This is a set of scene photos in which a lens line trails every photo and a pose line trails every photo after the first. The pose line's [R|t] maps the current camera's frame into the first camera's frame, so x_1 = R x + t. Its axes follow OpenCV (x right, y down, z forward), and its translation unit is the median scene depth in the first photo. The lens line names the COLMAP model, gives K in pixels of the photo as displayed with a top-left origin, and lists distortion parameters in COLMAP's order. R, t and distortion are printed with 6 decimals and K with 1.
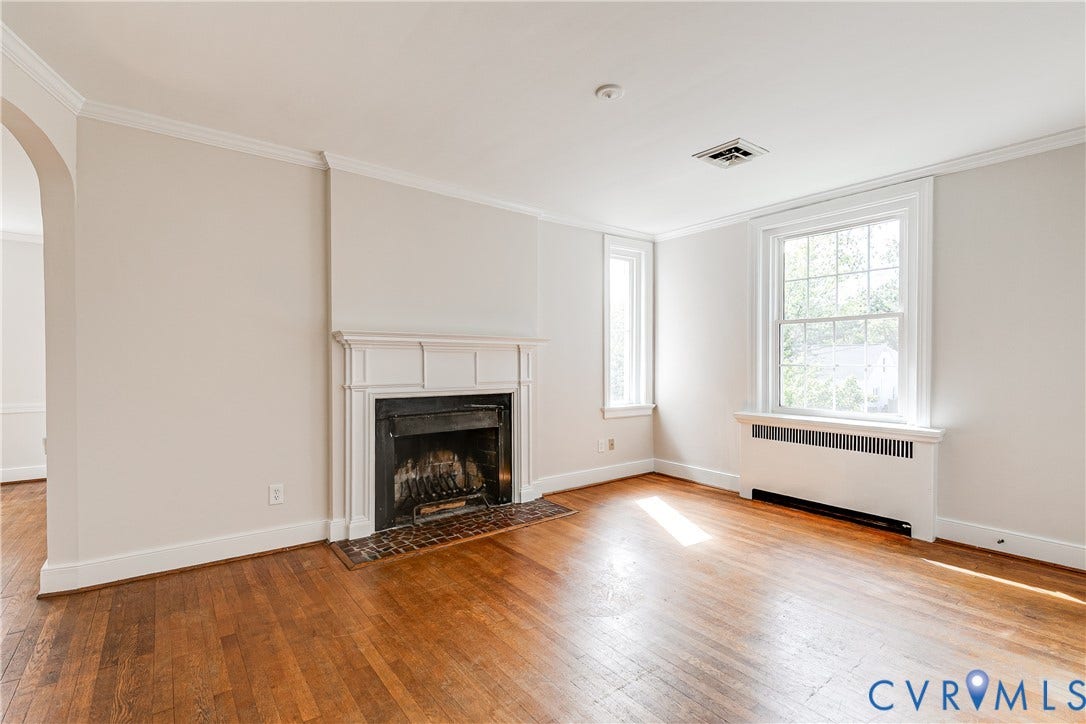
lens RADIAL K [[500.0, 0, 542.8], [0, 500.0, 367.7], [0, 0, 1]] dist [0.003049, 0.000219]
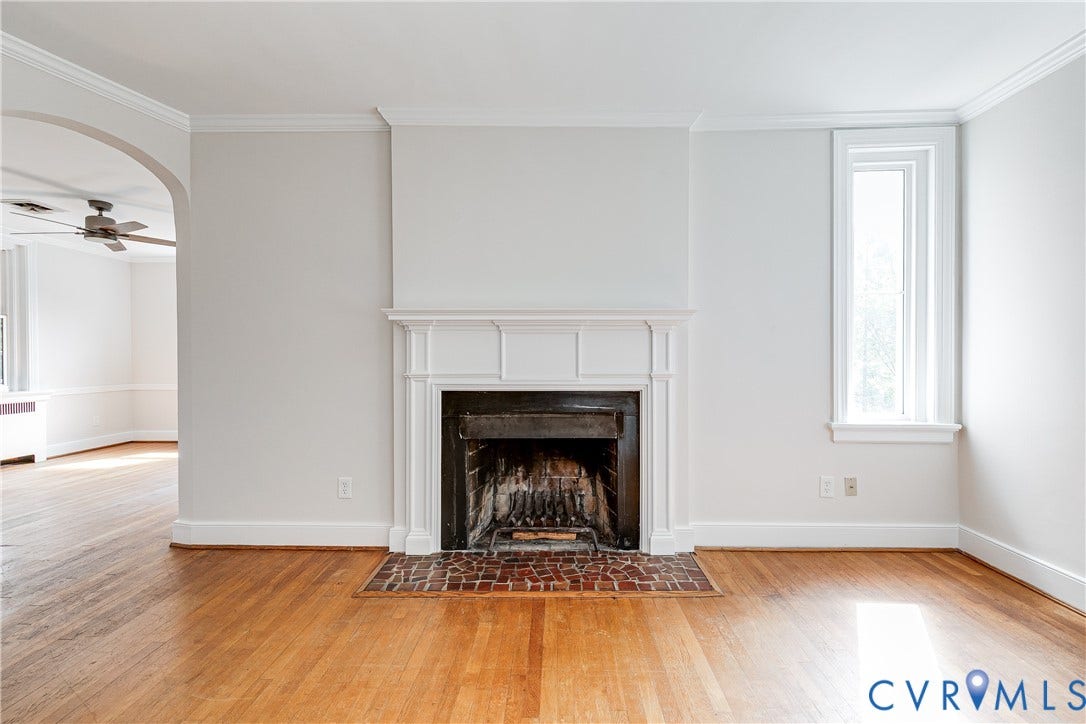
lens RADIAL K [[486.9, 0, 547.9], [0, 486.9, 360.3], [0, 0, 1]] dist [0.006756, 0.000264]
pose [[0.784827, 0.003572, -0.619705, 0.267995], [-0.005906, 0.999981, -0.001716, 0.010298], [0.619687, 0.005006, 0.784833, 0.413774]]
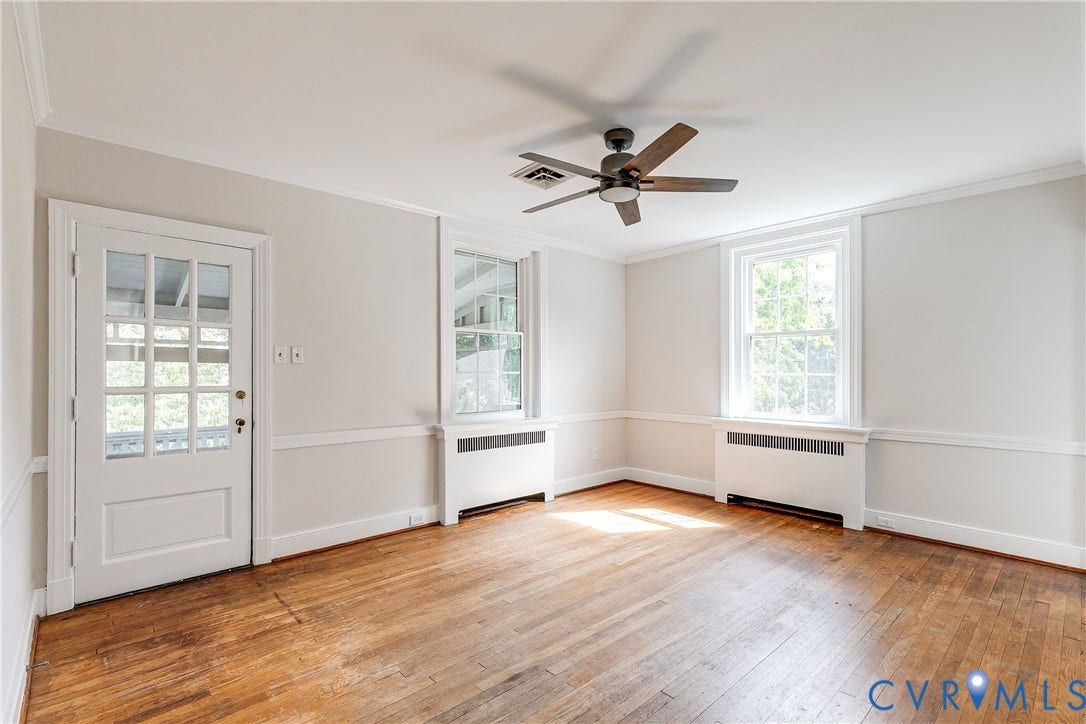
lens RADIAL K [[493.7, 0, 543.0], [0, 493.7, 362.0], [0, 0, 1]] dist [0.004307, 0.000217]
pose [[0.092369, -0.026272, -0.995378, -0.556470], [-0.008694, 0.999592, -0.027190, 0.000295], [0.995687, 0.011165, 0.092103, 0.489068]]
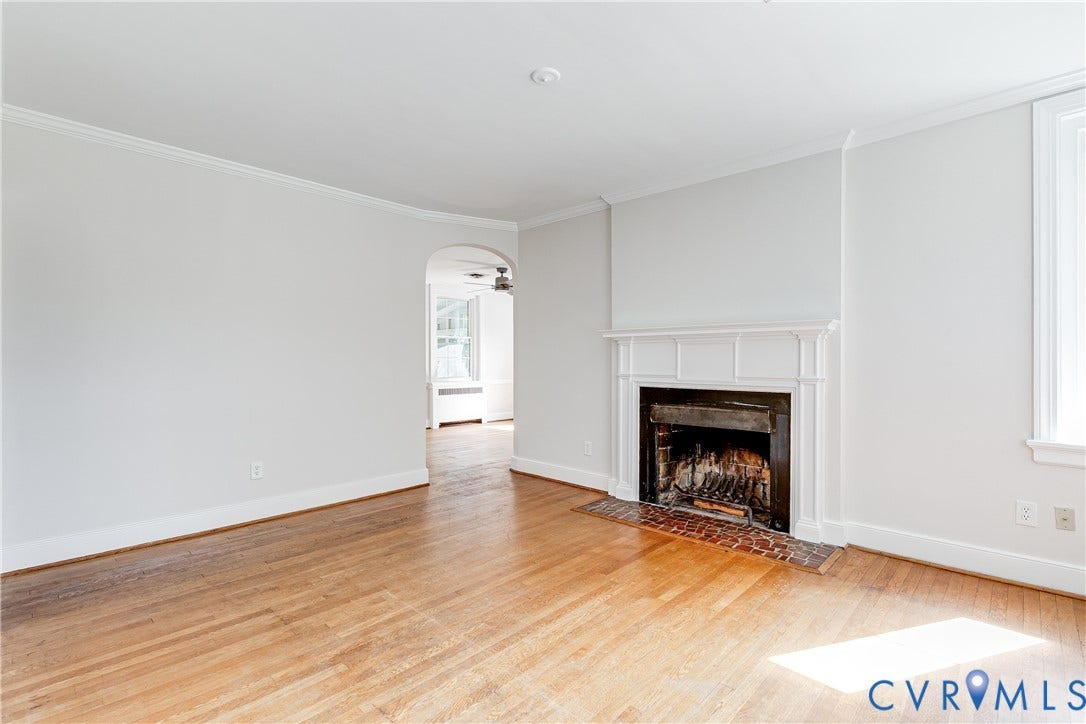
lens RADIAL K [[498.8, 0, 546.4], [0, 498.8, 360.8], [0, 0, 1]] dist [0.001317, 0.000600]
pose [[0.160606, 0.000911, -0.987018, 0.678054], [-0.011421, 0.999934, -0.000936, 0.005429], [0.986952, 0.011423, 0.160606, 0.524450]]
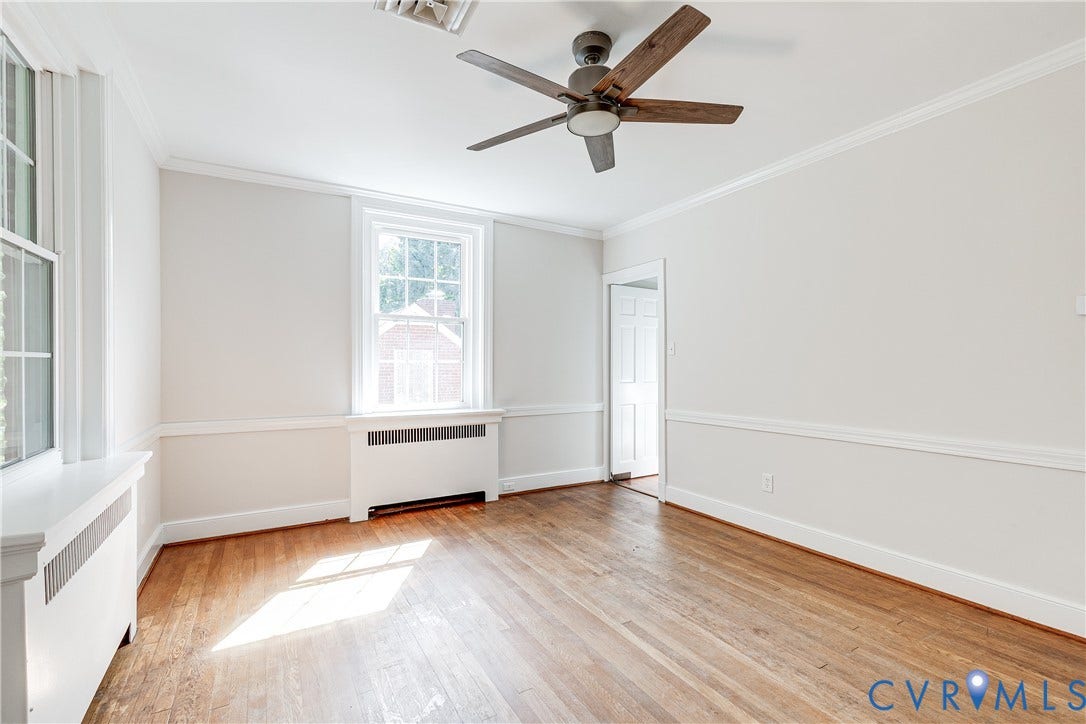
lens RADIAL K [[493.7, 0, 543.0], [0, 493.7, 362.0], [0, 0, 1]] dist [0.004307, 0.000217]
pose [[0.991484, -0.002461, -0.130208, -1.249113], [0.001154, 0.999948, -0.010111, 0.004692], [0.130226, 0.009875, 0.991435, 0.117308]]
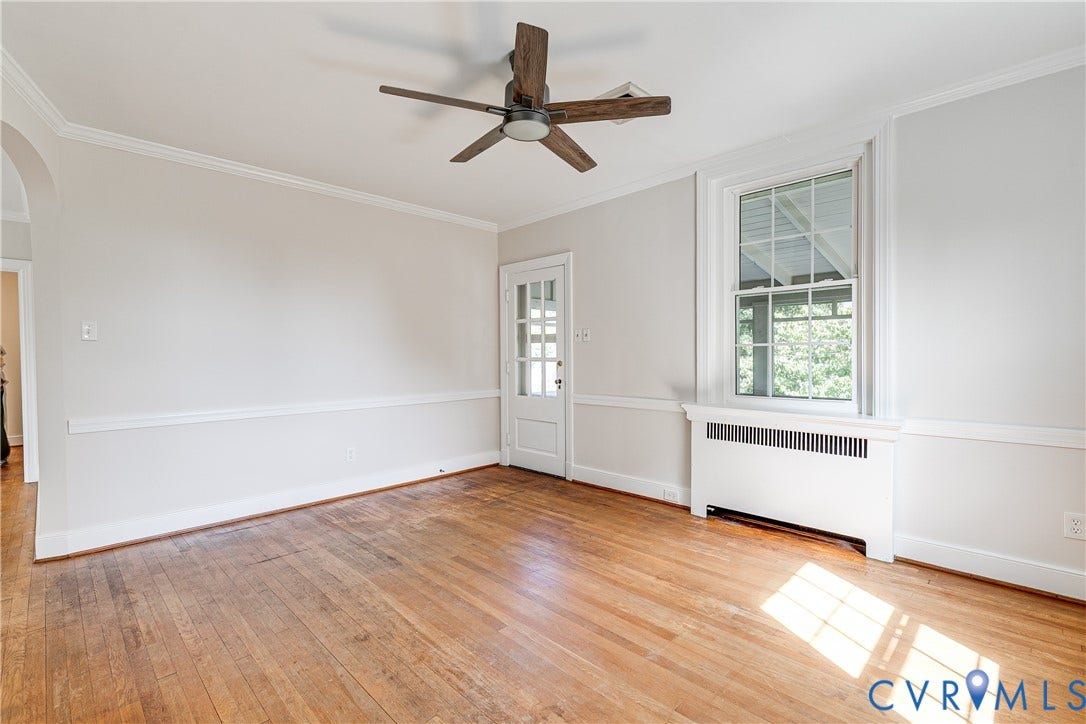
lens RADIAL K [[493.7, 0, 543.0], [0, 493.7, 362.0], [0, 0, 1]] dist [0.004307, 0.000217]
pose [[-0.990582, 0.010369, -0.136527, -1.199883], [0.006681, 0.999601, 0.027439, -0.001169], [0.136757, 0.026268, -0.990256, 1.264215]]
